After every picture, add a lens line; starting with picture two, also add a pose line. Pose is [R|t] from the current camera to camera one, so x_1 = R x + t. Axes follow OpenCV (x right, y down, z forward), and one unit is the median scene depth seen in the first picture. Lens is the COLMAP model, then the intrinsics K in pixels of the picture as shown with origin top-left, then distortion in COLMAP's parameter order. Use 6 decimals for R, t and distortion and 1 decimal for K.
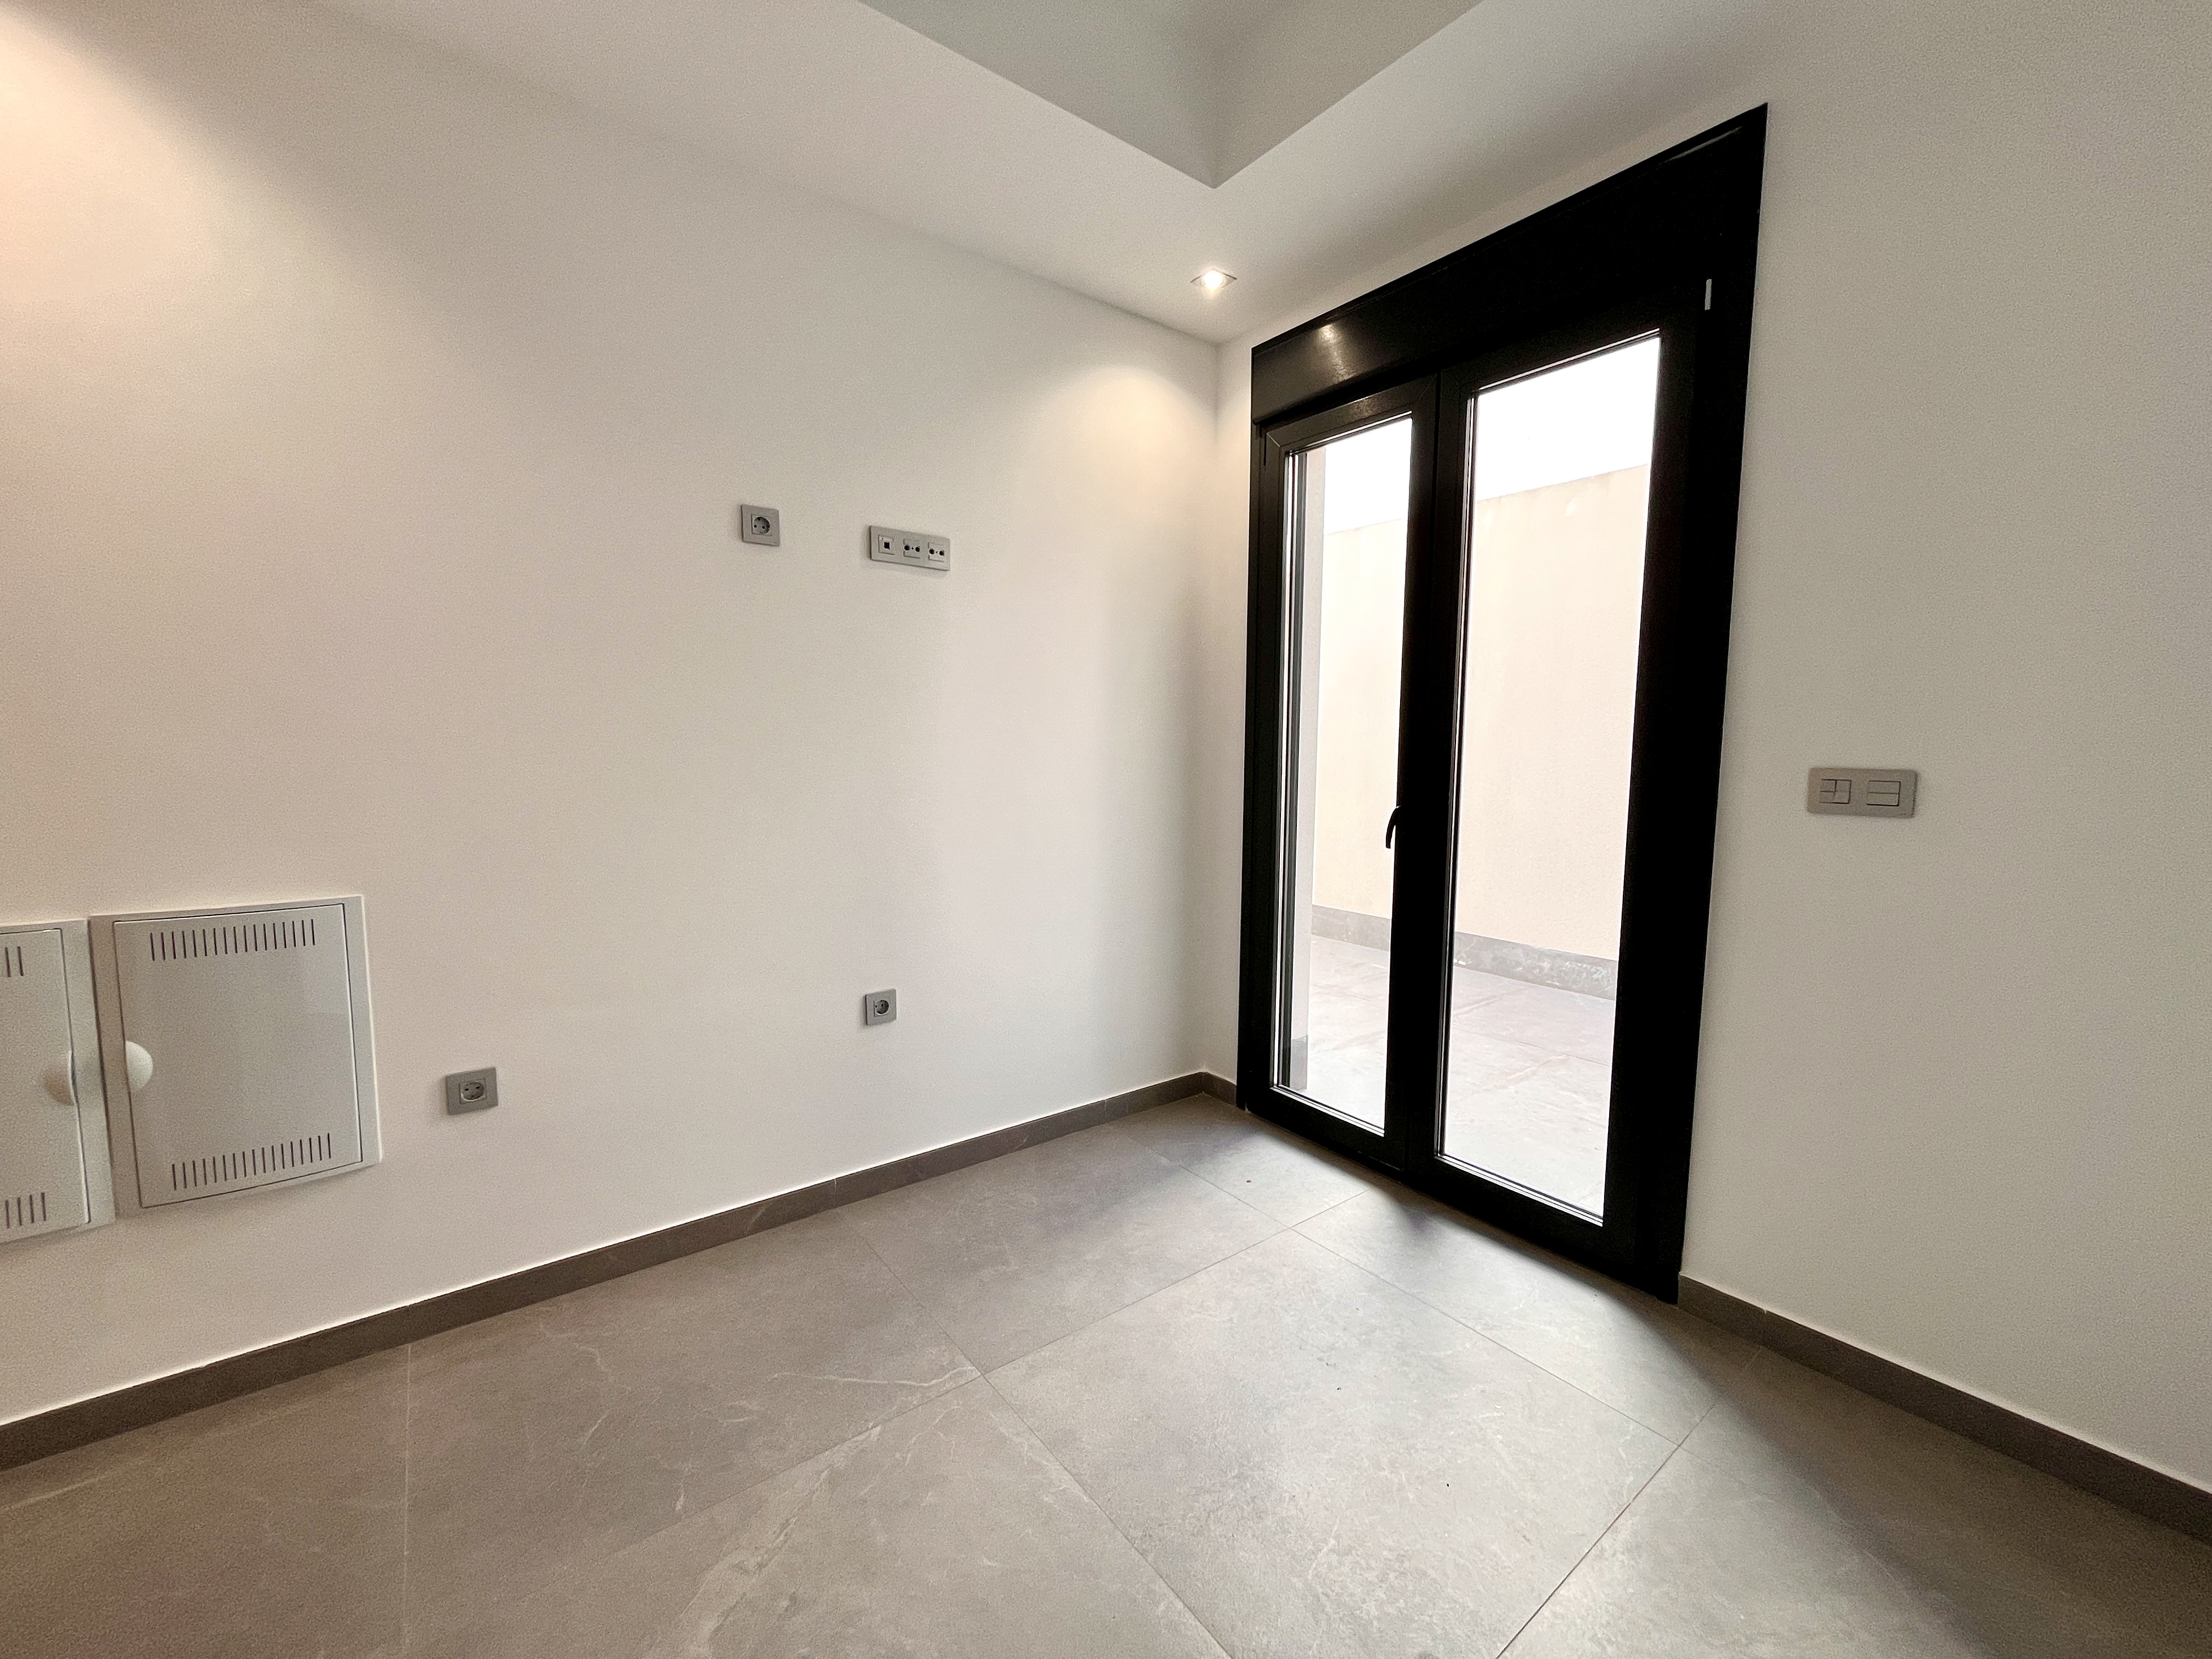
lens RADIAL K [[895.0, 0, 1102.6], [0, 895.0, 826.9], [0, 0, 1]] dist [-0.001448, 0.000170]
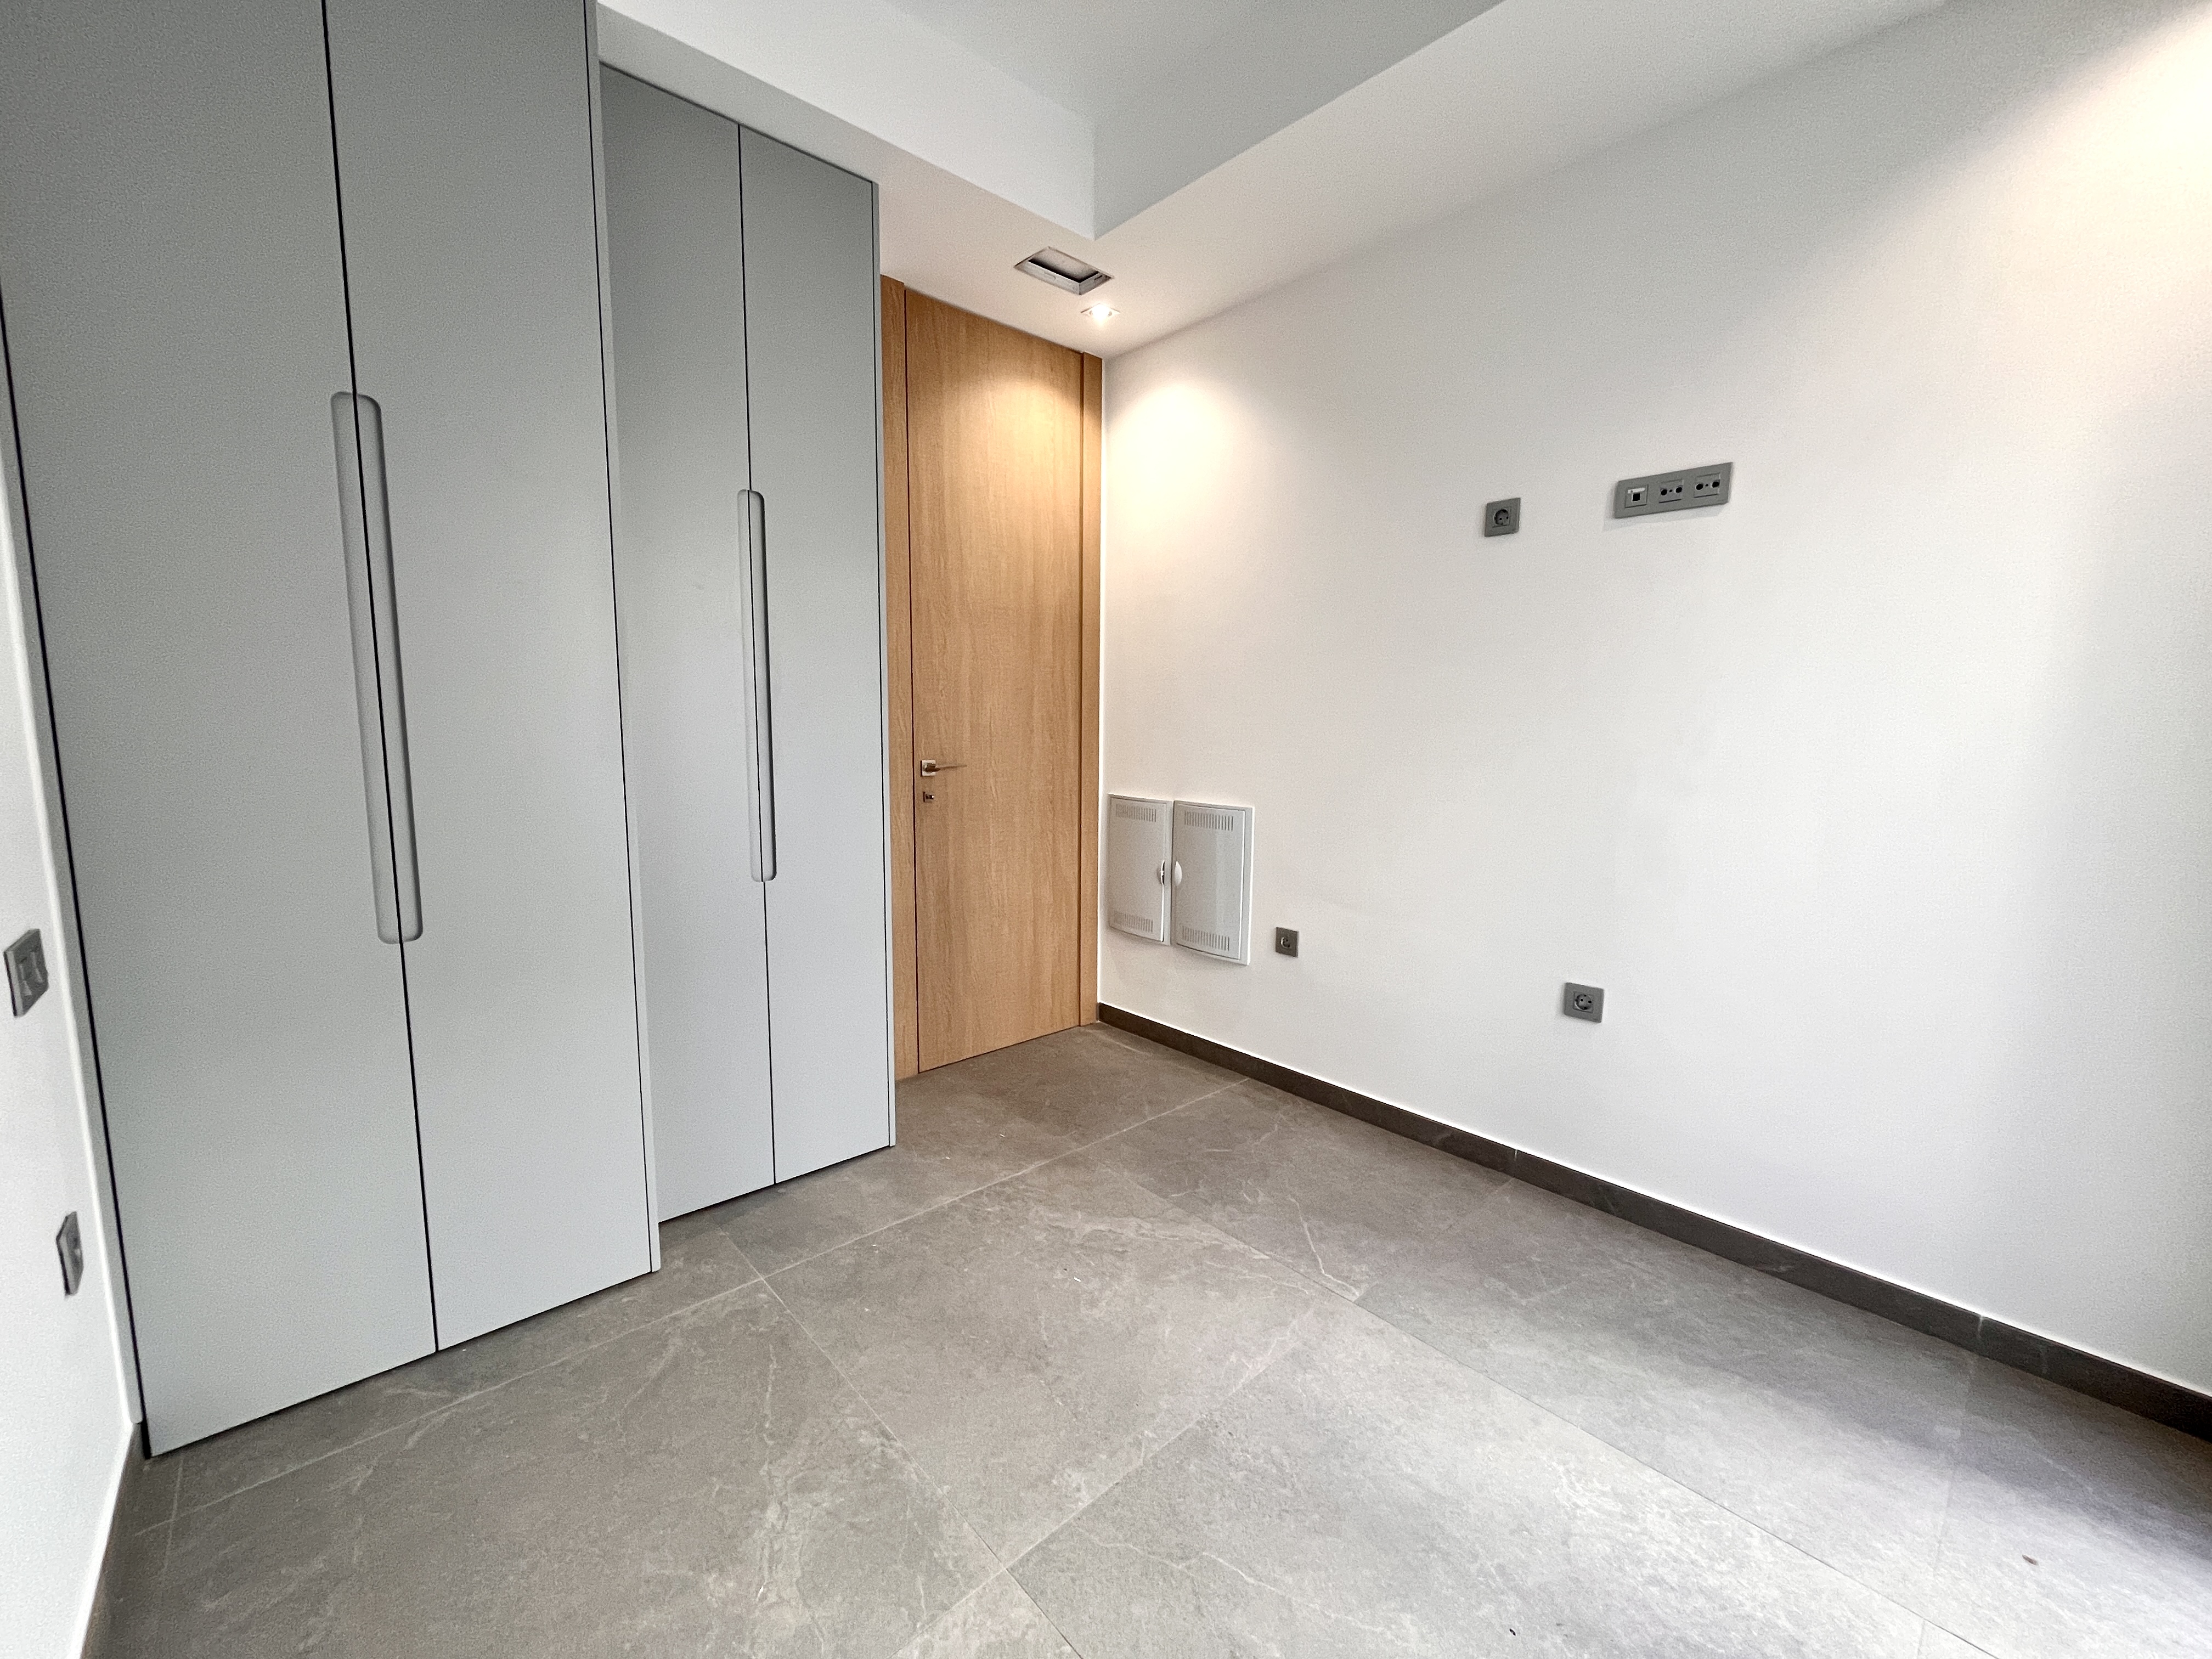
lens RADIAL K [[895.0, 0, 1102.6], [0, 895.0, 826.9], [0, 0, 1]] dist [-0.001448, 0.000170]
pose [[0.085620, 0.110853, -0.990142, 0.837963], [-0.103292, 0.989424, 0.101840, -0.030468], [0.990959, 0.093554, 0.096165, 0.543700]]
